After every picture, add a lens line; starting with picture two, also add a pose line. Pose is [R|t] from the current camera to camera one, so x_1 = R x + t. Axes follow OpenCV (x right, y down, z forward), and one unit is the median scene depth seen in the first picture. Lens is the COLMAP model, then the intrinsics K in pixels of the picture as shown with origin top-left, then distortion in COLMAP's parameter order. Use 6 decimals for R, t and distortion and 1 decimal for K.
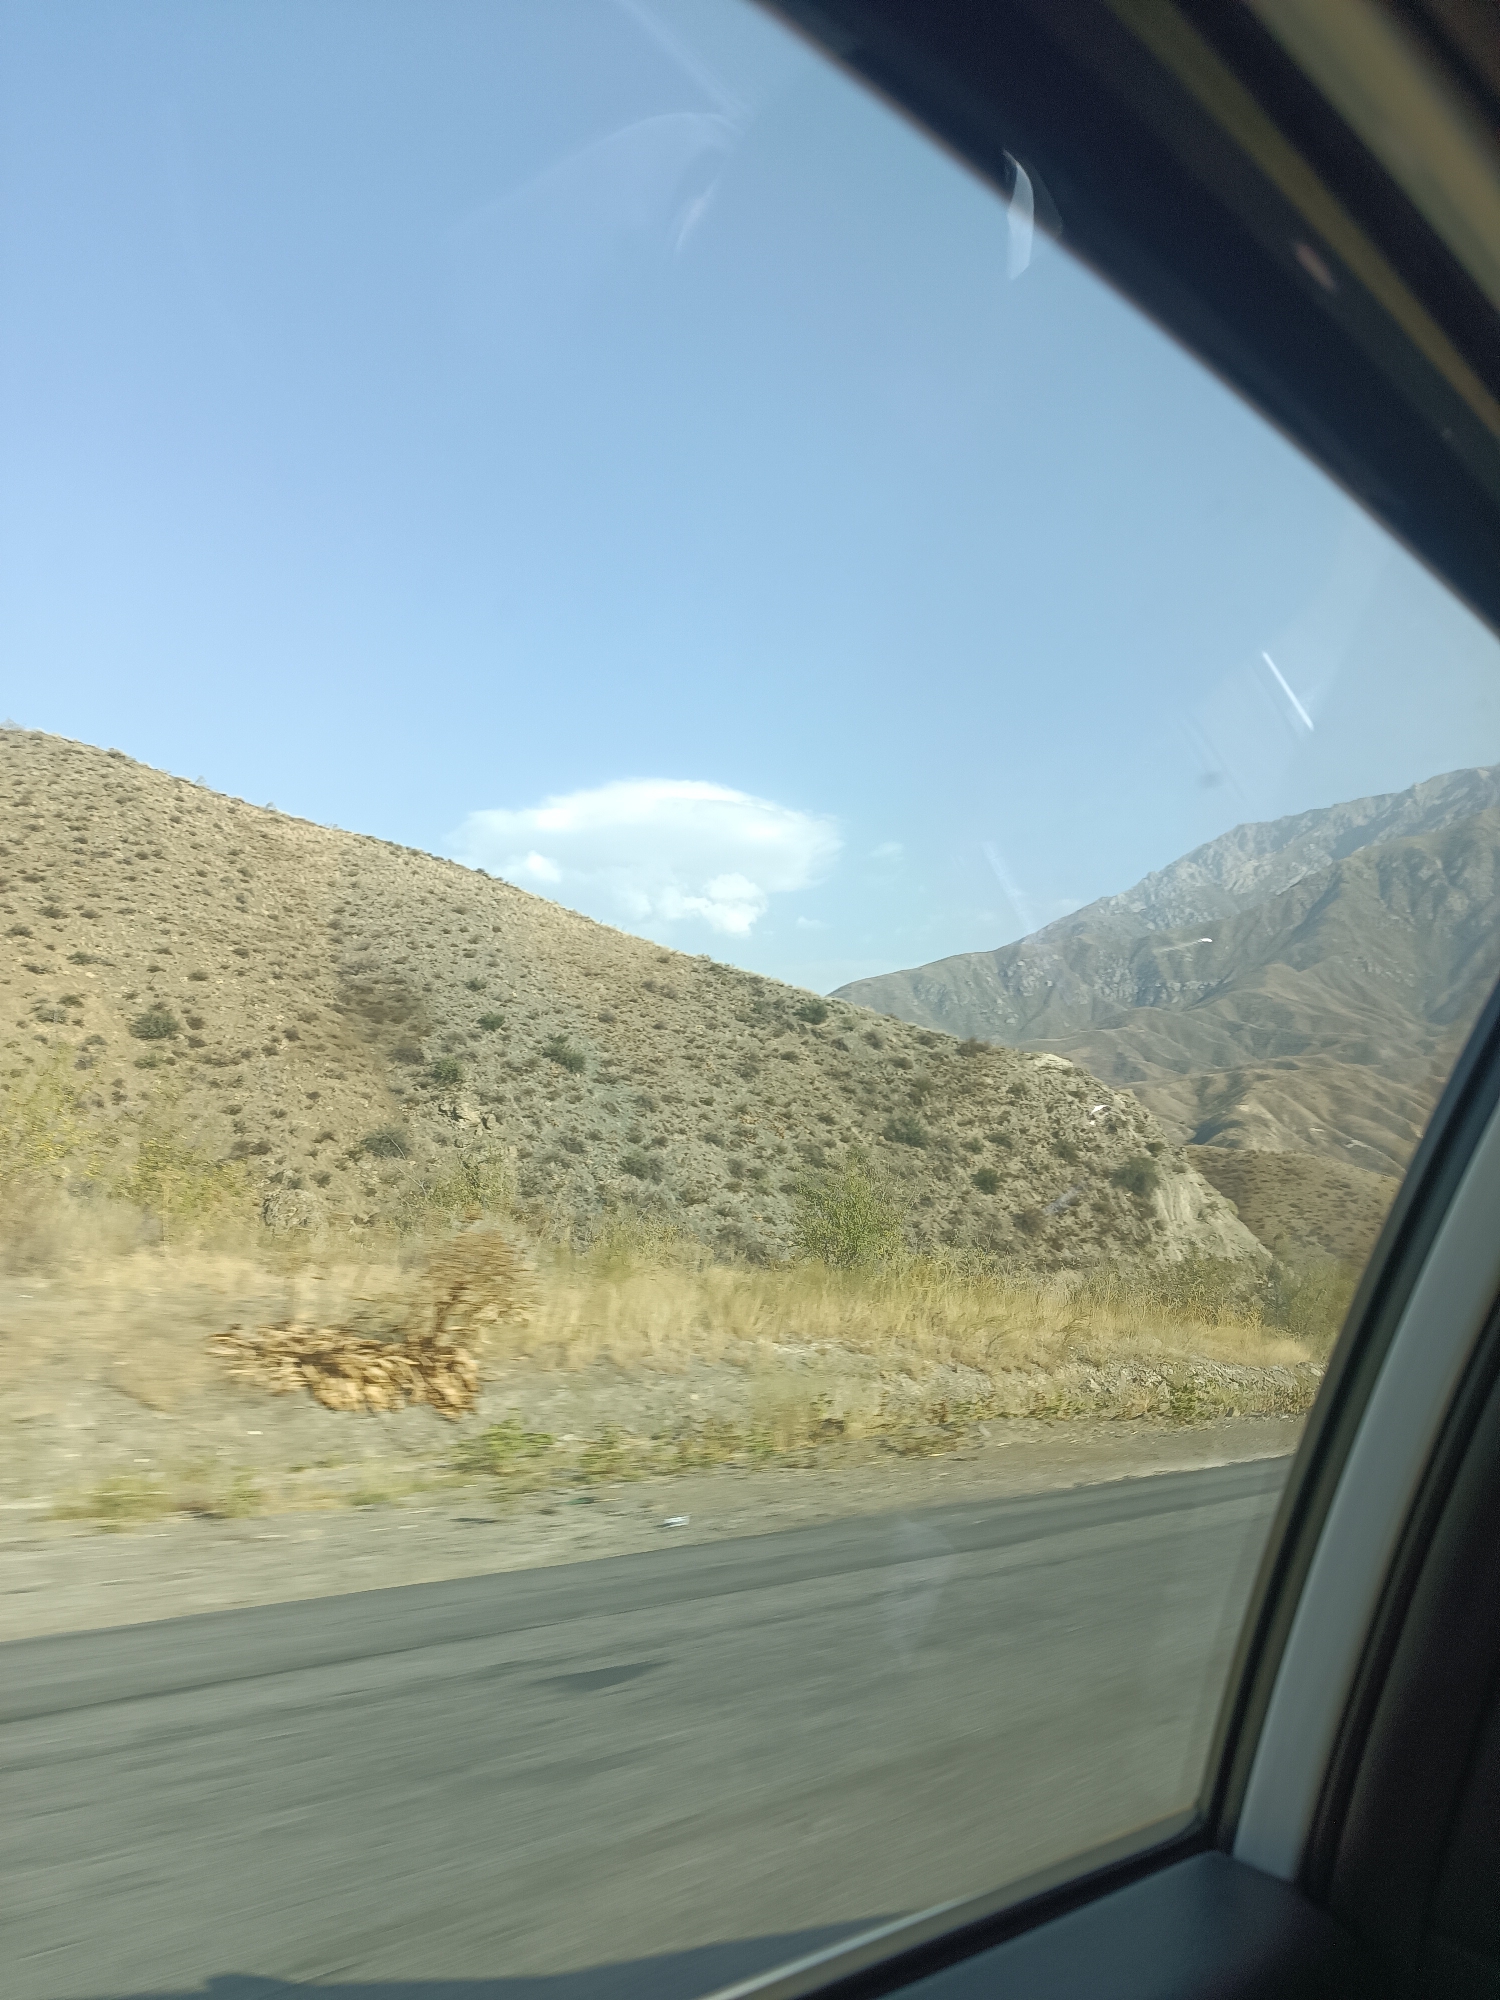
lens RADIAL K [[1406.4, 0, 750.0], [0, 1406.4, 1000.0], [0, 0, 1]] dist [0.002111, 0.001203]
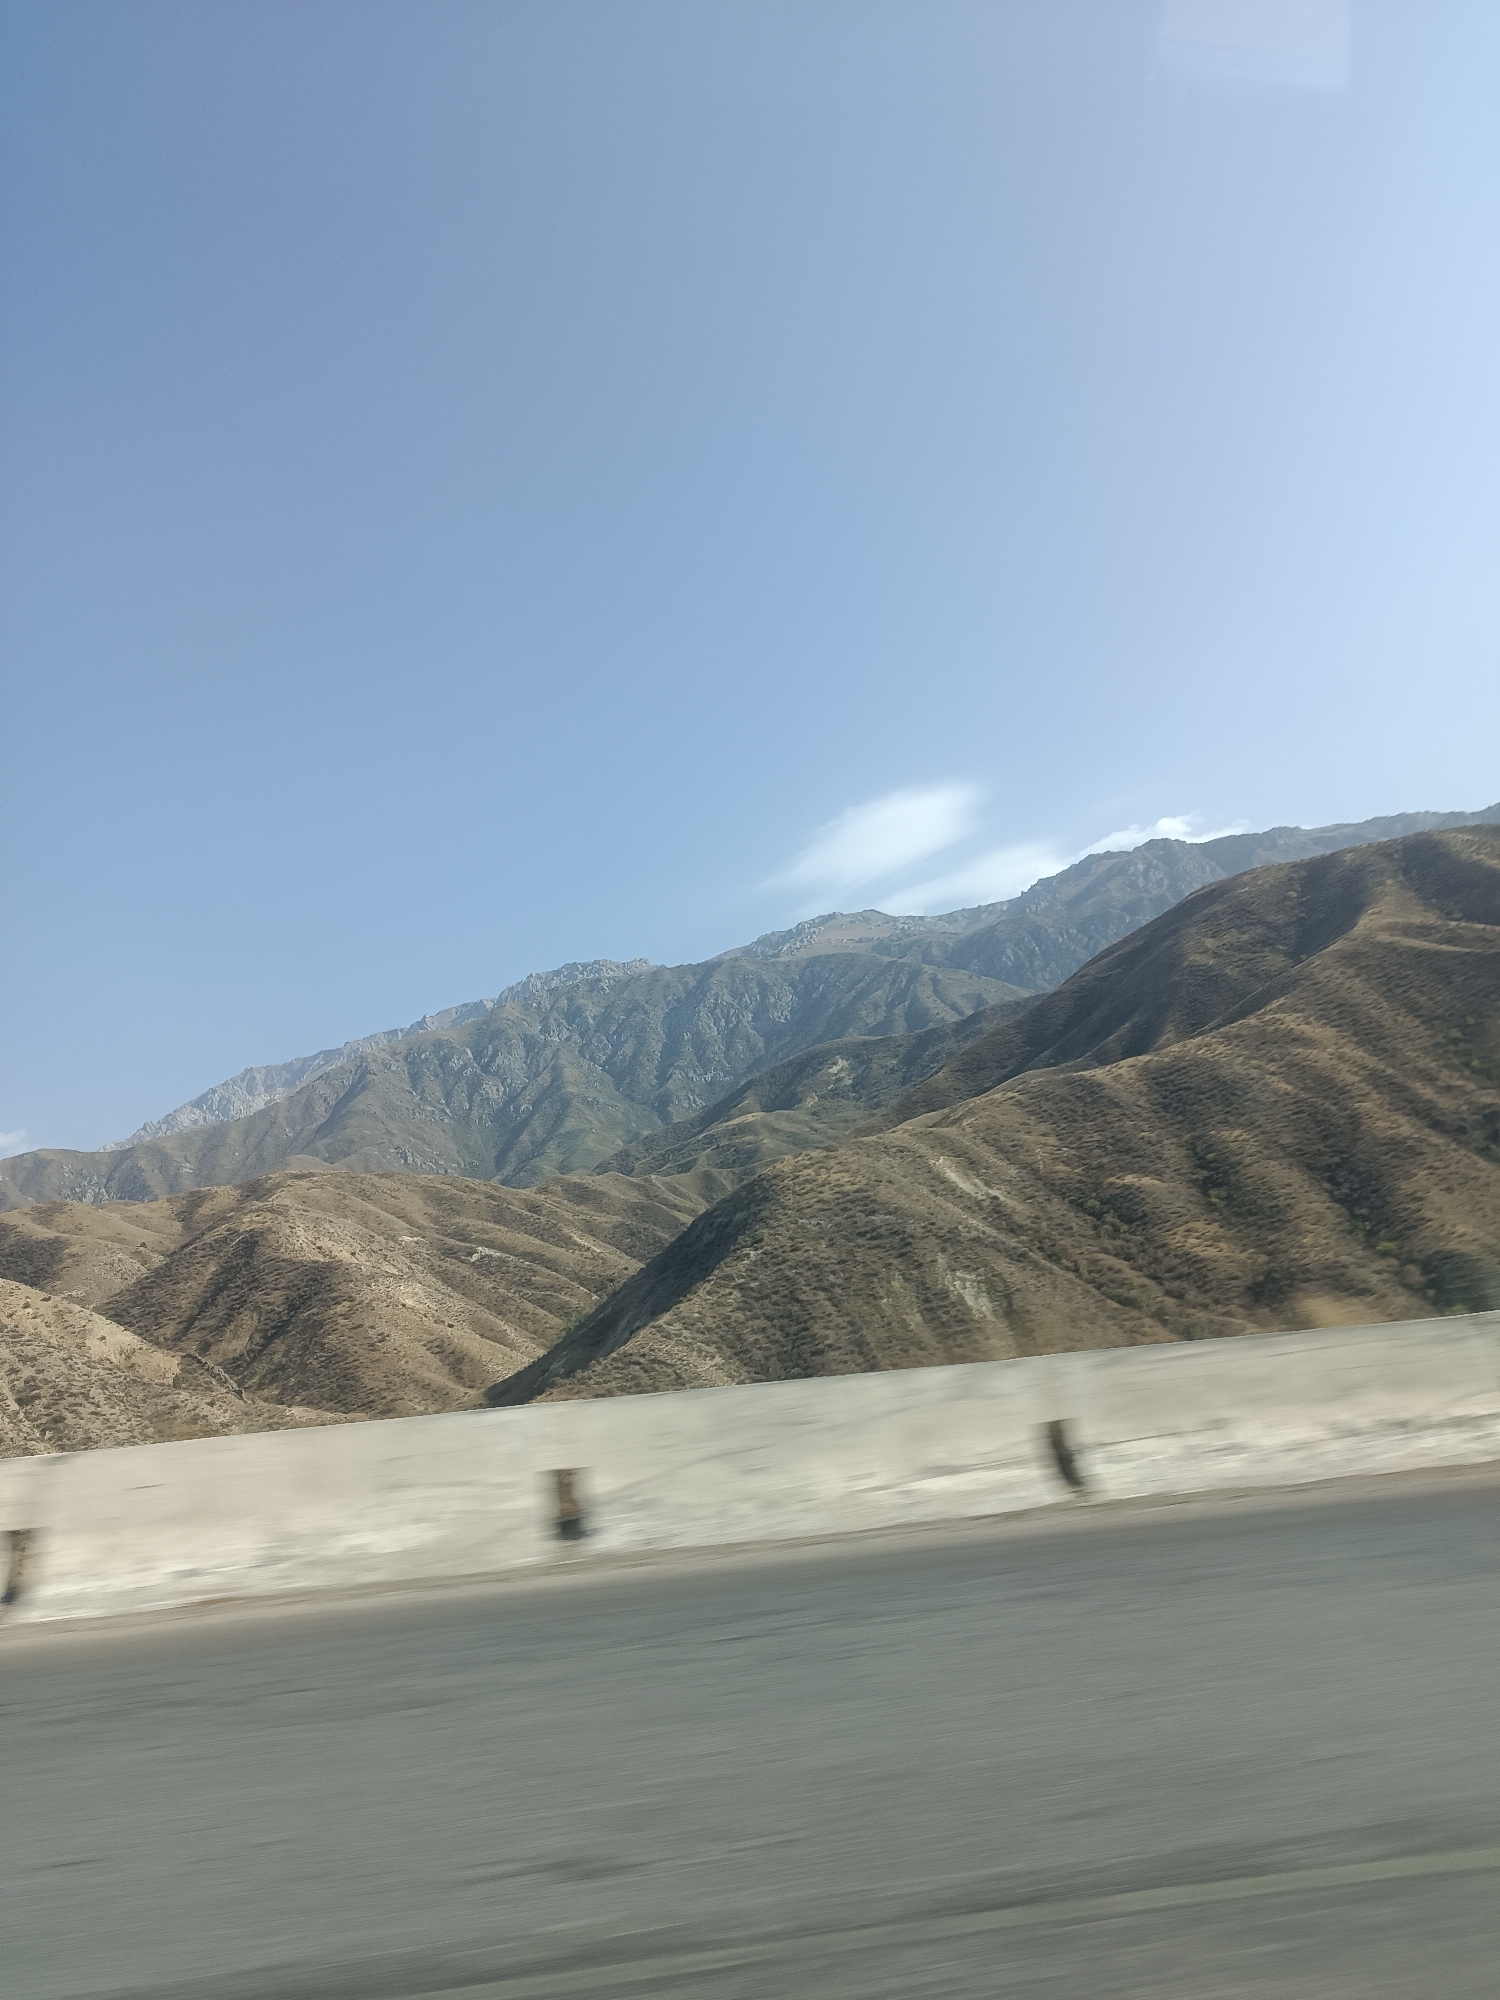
lens RADIAL K [[1406.4, 0, 750.0], [0, 1406.4, 1000.0], [0, 0, 1]] dist [0.002111, 0.001203]
pose [[0.780979, 0.027879, 0.623935, 0.066076], [0.100018, 0.980527, -0.169005, 0.041188], [-0.616497, 0.194394, 0.762983, 0.194587]]
